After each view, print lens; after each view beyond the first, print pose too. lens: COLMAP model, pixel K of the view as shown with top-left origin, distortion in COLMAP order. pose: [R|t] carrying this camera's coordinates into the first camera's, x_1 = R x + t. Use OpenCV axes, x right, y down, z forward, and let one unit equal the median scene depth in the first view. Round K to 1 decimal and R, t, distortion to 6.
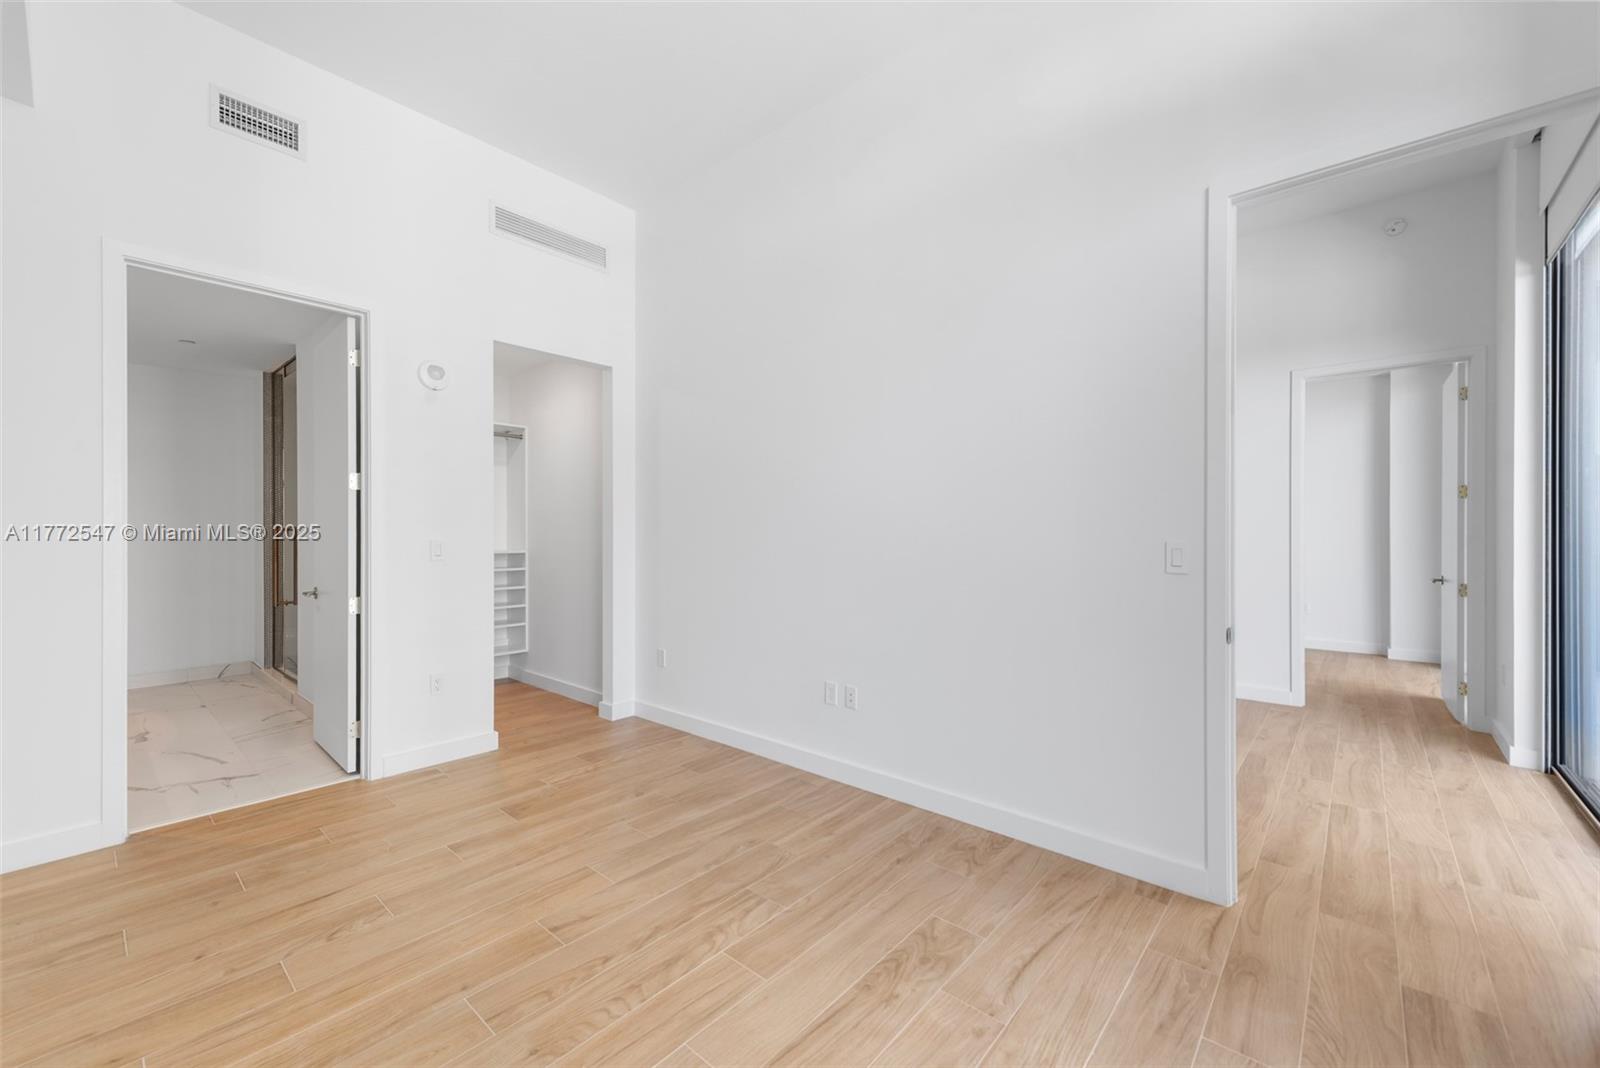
lens RADIAL K [[637.0, 0, 815.9], [0, 637.0, 543.0], [0, 0, 1]] dist [0.014190, -0.000355]
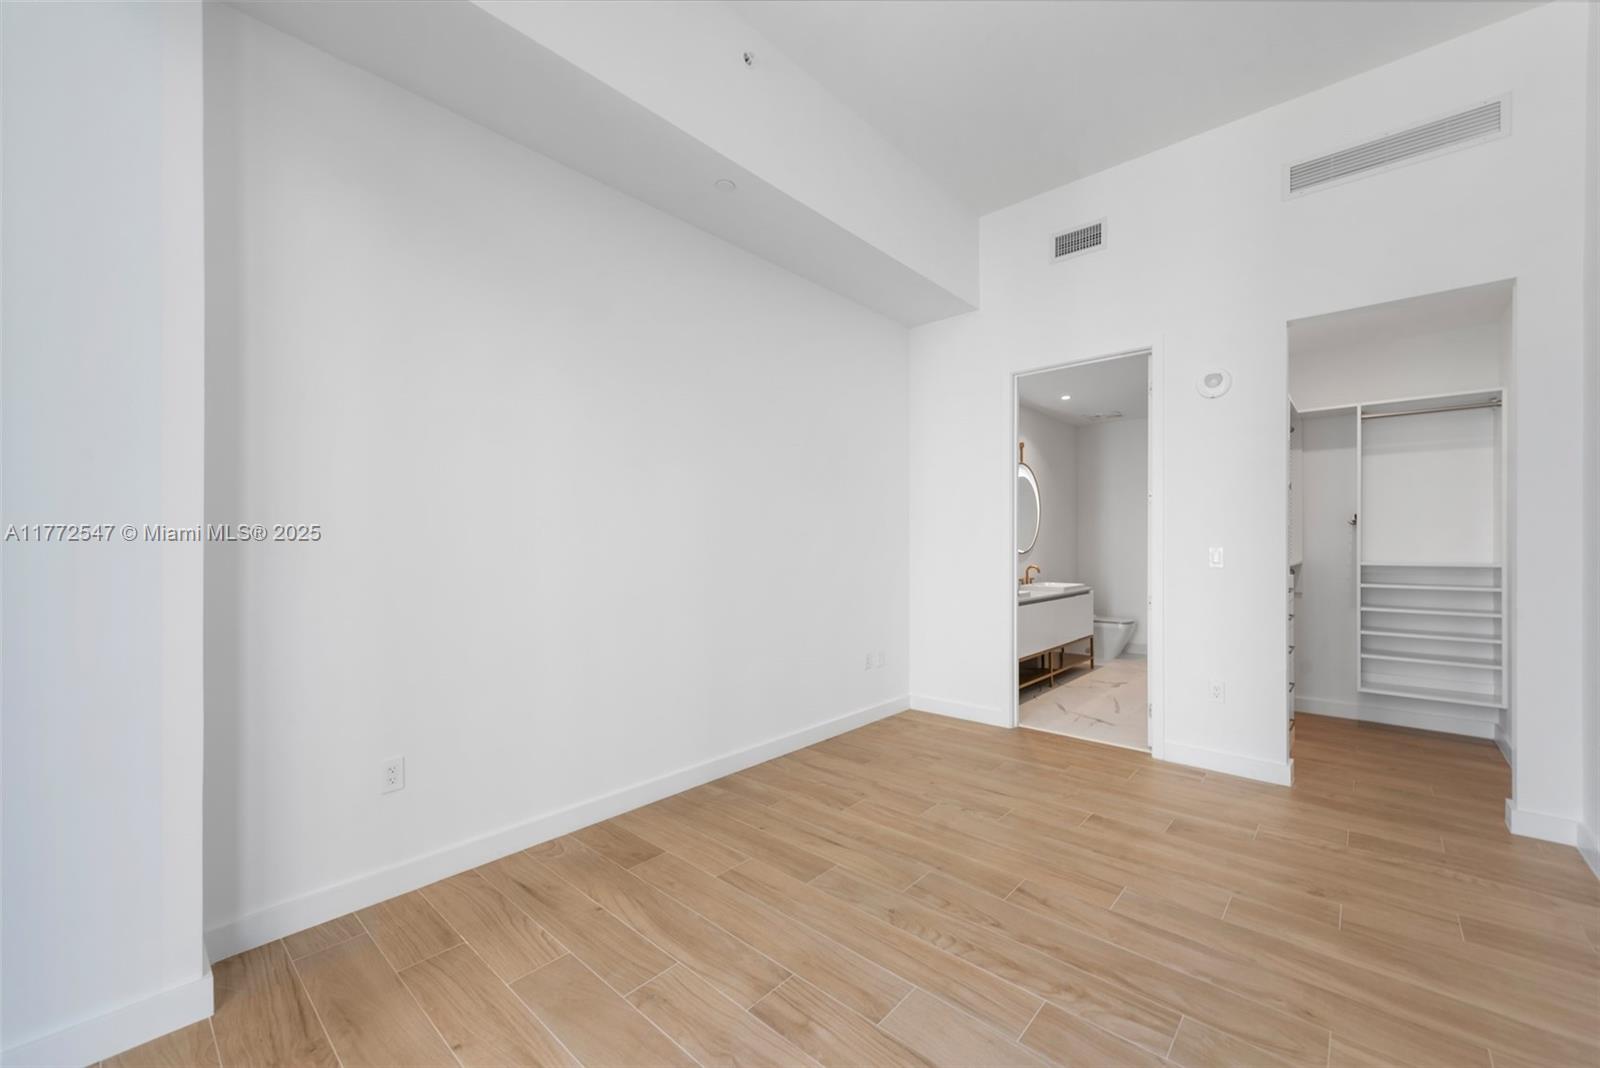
lens RADIAL K [[637.0, 0, 795.4], [0, 637.0, 549.8], [0, 0, 1]] dist [0.014190, -0.000355]
pose [[-0.028421, 0.012269, -0.999521, 0.623077], [-0.014129, 0.999820, 0.012674, -0.004699], [0.999496, 0.014483, -0.028242, 0.540985]]
